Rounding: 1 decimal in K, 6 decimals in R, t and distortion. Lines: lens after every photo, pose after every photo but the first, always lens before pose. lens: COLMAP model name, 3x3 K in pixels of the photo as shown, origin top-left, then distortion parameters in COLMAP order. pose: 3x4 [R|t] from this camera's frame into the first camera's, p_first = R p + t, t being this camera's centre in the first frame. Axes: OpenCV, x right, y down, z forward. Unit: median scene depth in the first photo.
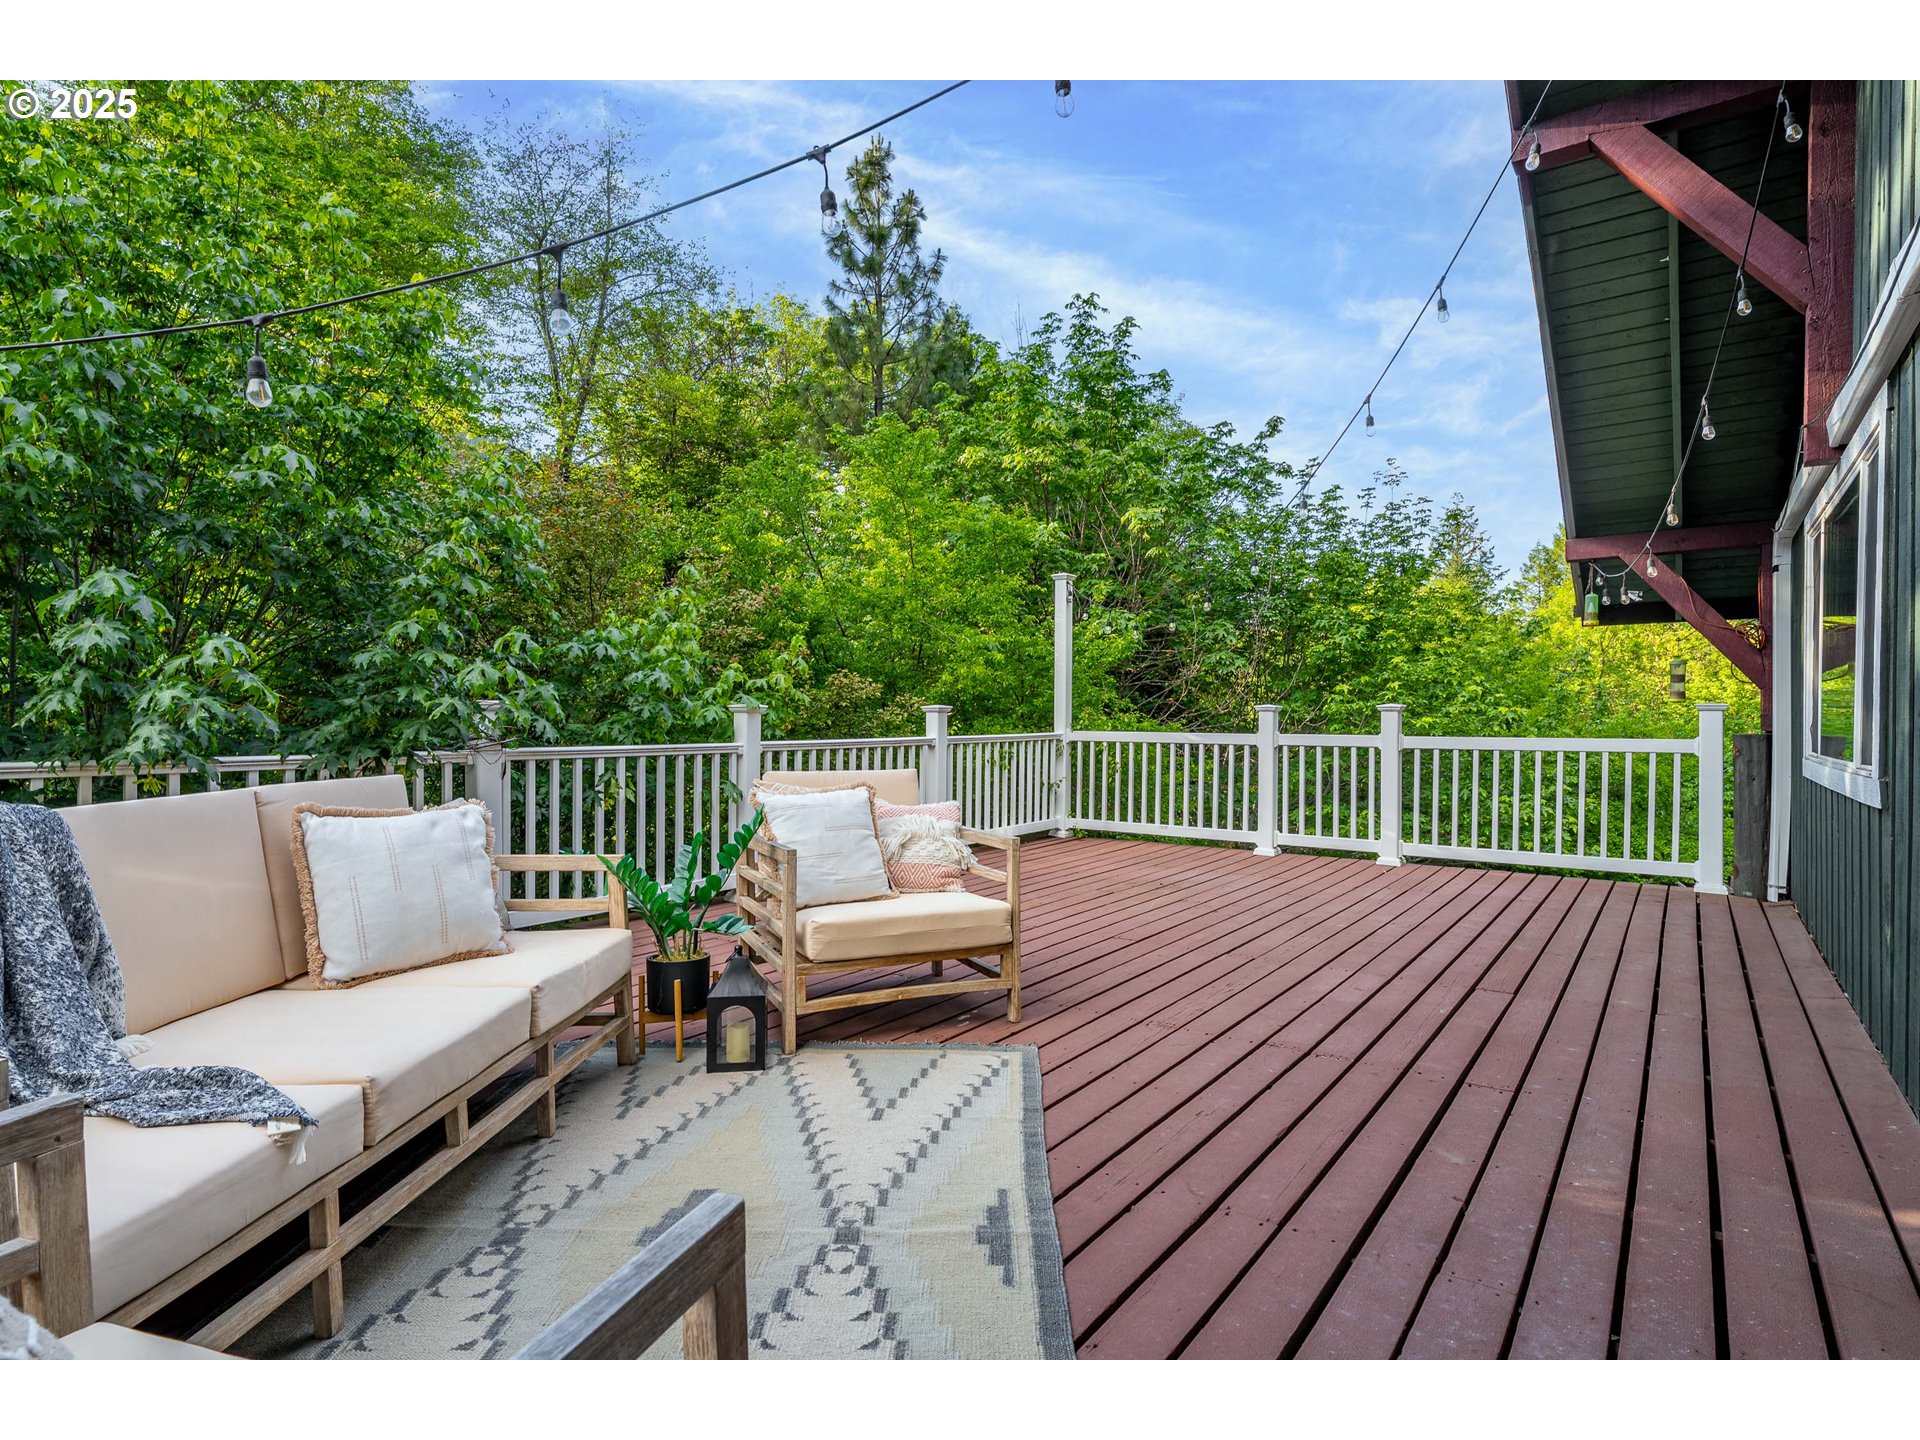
lens RADIAL K [[984.2, 0, 955.5], [0, 984.2, 723.4], [0, 0, 1]] dist [-0.003750, -0.000076]
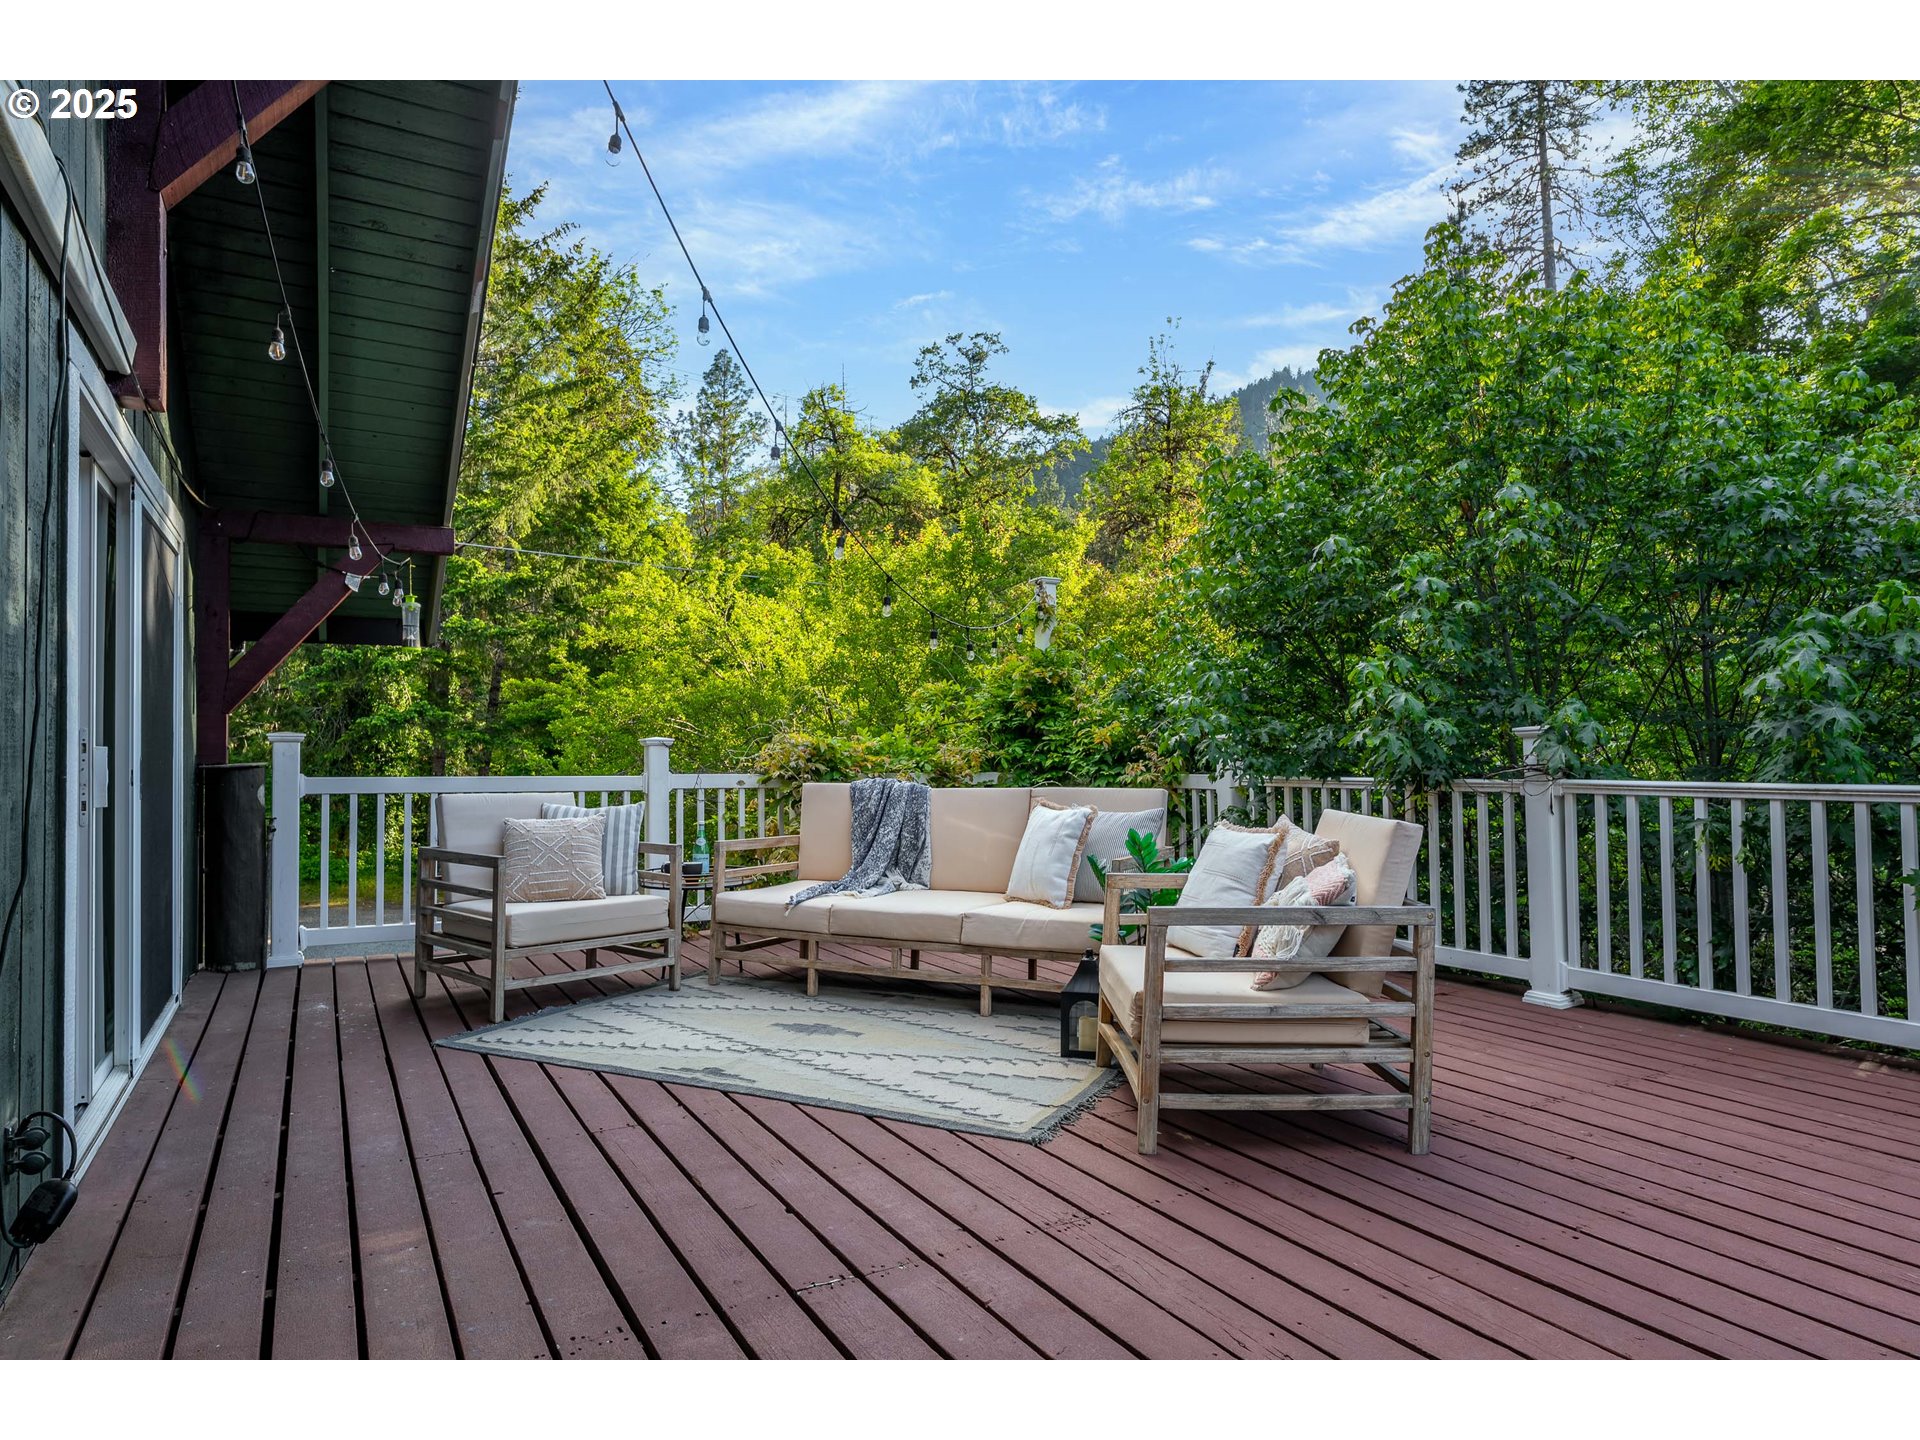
lens RADIAL K [[1055.6, 0, 959.8], [0, 1055.6, 723.8], [0, 0, 1]] dist [-0.000497, -0.000551]
pose [[-0.378841, -0.024267, -0.925144, 1.001716], [0.006724, 0.999558, -0.028972, -0.002192], [0.925437, -0.017196, -0.378510, 1.360341]]
